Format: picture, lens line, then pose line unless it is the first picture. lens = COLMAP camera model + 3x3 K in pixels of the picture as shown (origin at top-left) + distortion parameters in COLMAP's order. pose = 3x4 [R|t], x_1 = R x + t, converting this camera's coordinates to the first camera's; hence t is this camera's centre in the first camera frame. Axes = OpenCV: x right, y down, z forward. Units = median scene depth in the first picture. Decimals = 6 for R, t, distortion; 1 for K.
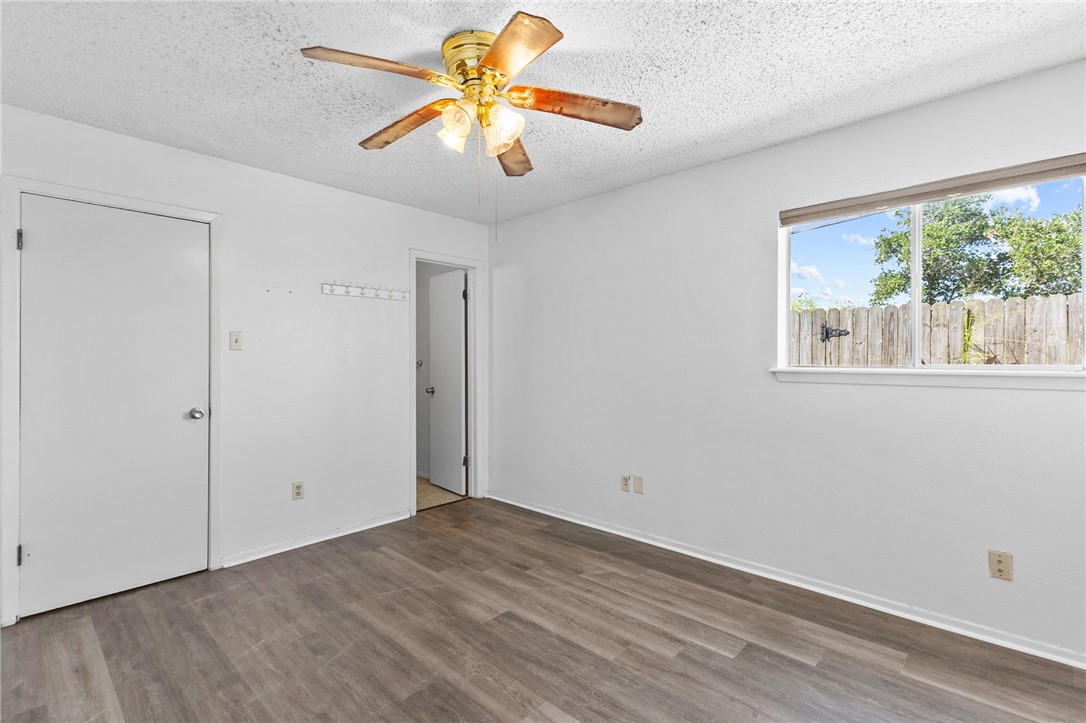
lens RADIAL K [[500.5, 0, 540.0], [0, 500.5, 354.5], [0, 0, 1]] dist [0.008908, -0.000018]
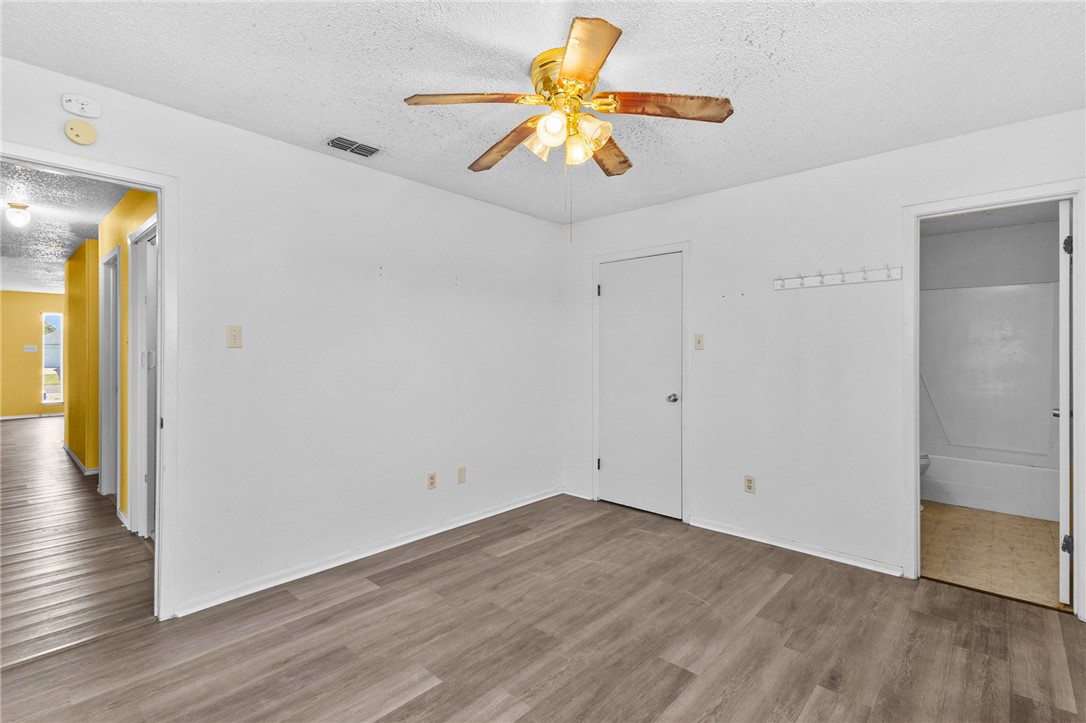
lens RADIAL K [[500.5, 0, 540.0], [0, 500.5, 354.5], [0, 0, 1]] dist [0.008908, -0.000018]
pose [[0.008243, 0.004343, -0.999957, 0.625437], [0.003611, 0.999984, 0.004373, -0.003683], [0.999960, -0.003646, 0.008227, 0.635830]]
